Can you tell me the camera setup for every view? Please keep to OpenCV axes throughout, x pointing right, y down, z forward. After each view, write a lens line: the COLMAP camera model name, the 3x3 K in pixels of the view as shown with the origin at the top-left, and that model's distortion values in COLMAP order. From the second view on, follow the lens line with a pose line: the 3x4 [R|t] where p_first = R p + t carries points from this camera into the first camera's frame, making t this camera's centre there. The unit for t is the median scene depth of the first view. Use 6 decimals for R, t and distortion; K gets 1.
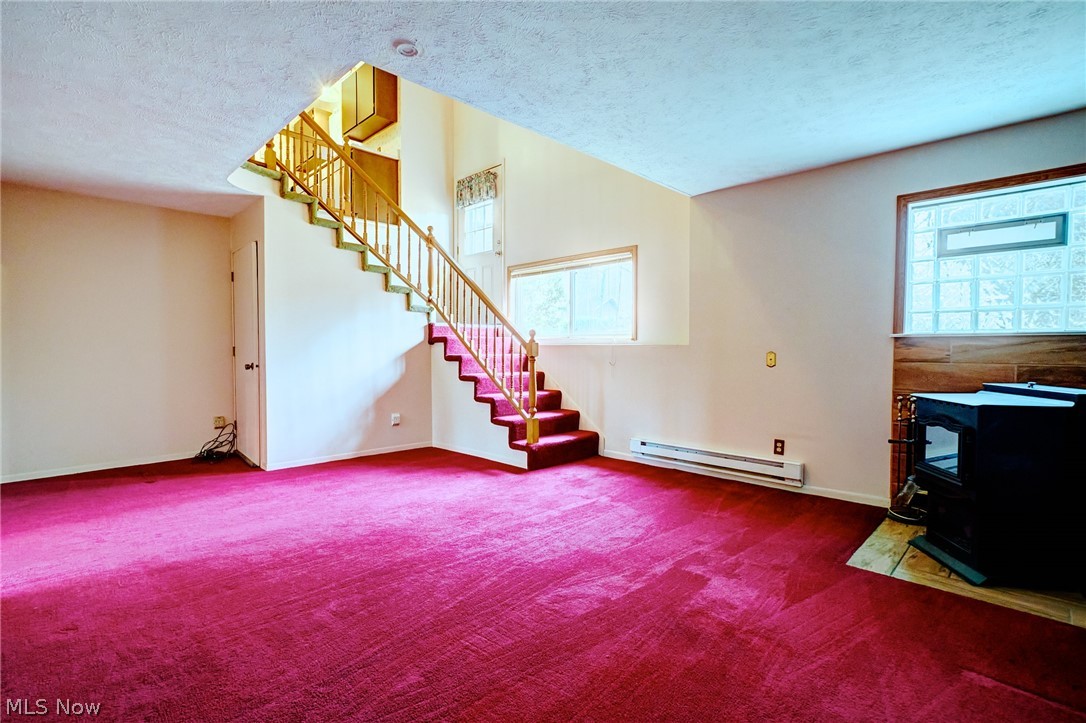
lens RADIAL K [[500.7, 0, 540.6], [0, 500.7, 364.5], [0, 0, 1]] dist [-0.042790, 0.029151]
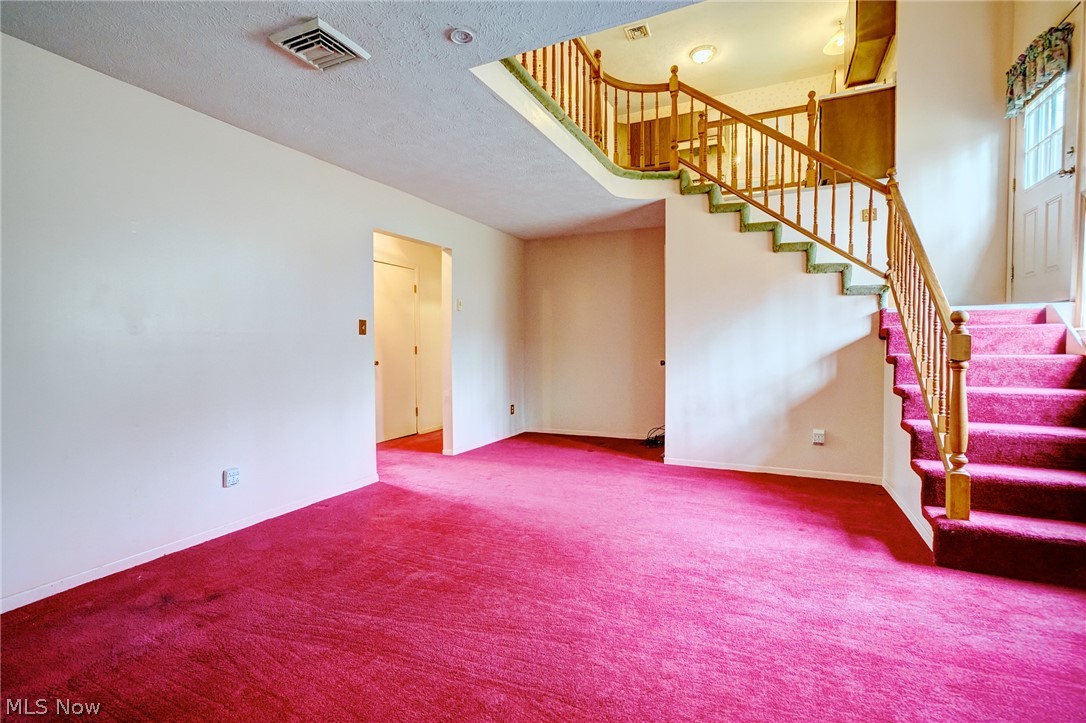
lens RADIAL K [[500.7, 0, 540.6], [0, 500.7, 364.5], [0, 0, 1]] dist [-0.042790, 0.029151]
pose [[0.341408, 0.032351, -0.939358, 0.353759], [-0.025555, 0.999358, 0.025129, -0.013299], [0.939568, 0.015426, 0.342015, 0.417644]]
